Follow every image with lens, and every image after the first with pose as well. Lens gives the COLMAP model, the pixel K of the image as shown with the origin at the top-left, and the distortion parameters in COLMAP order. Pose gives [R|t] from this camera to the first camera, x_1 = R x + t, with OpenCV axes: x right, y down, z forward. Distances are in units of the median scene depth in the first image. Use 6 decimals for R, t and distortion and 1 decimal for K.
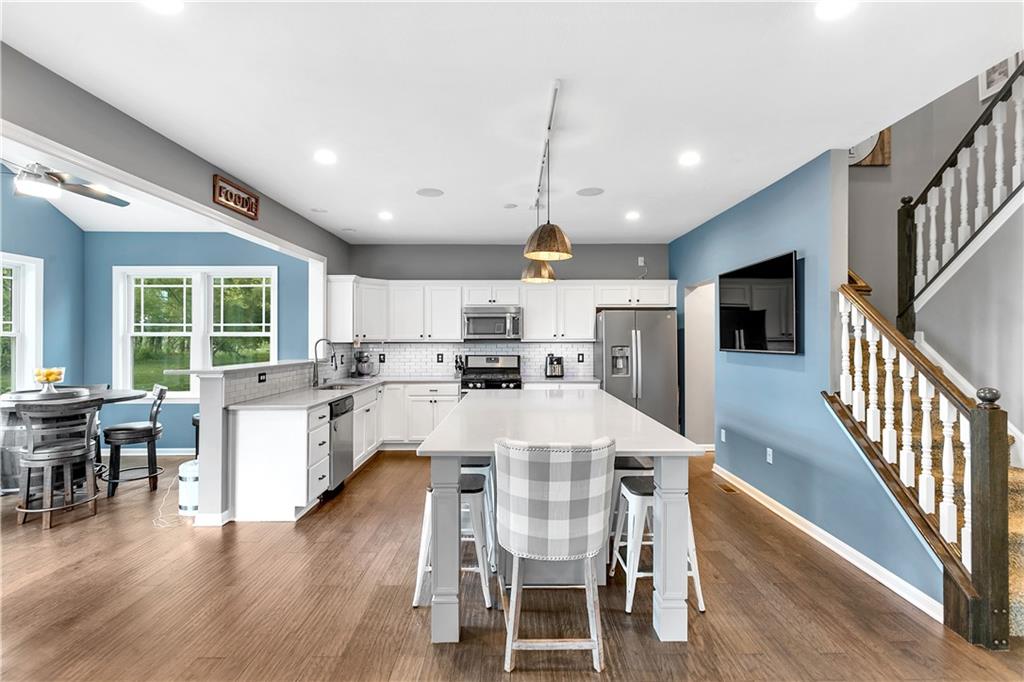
lens RADIAL K [[480.8, 0, 518.2], [0, 480.8, 337.4], [0, 0, 1]] dist [0.010961, -0.000291]
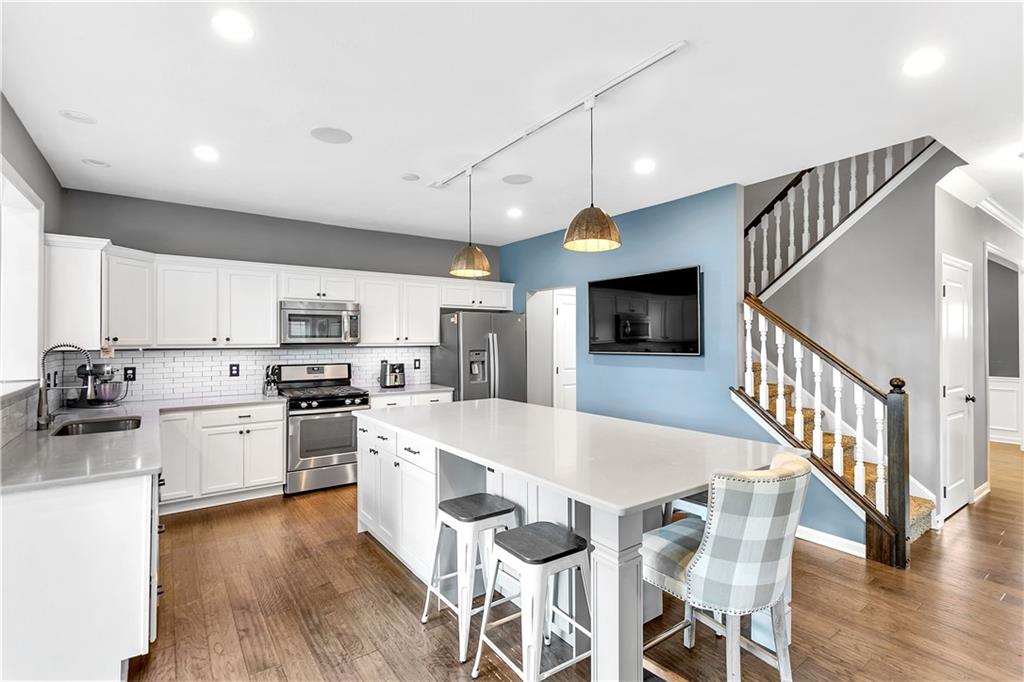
lens RADIAL K [[480.8, 0, 514.0], [0, 480.8, 338.4], [0, 0, 1]] dist [0.010961, -0.000291]
pose [[0.813018, 0.001214, 0.582237, -0.259843], [0.001080, 0.999993, -0.003592, -0.001372], [-0.582237, 0.003549, 0.813011, 0.188978]]
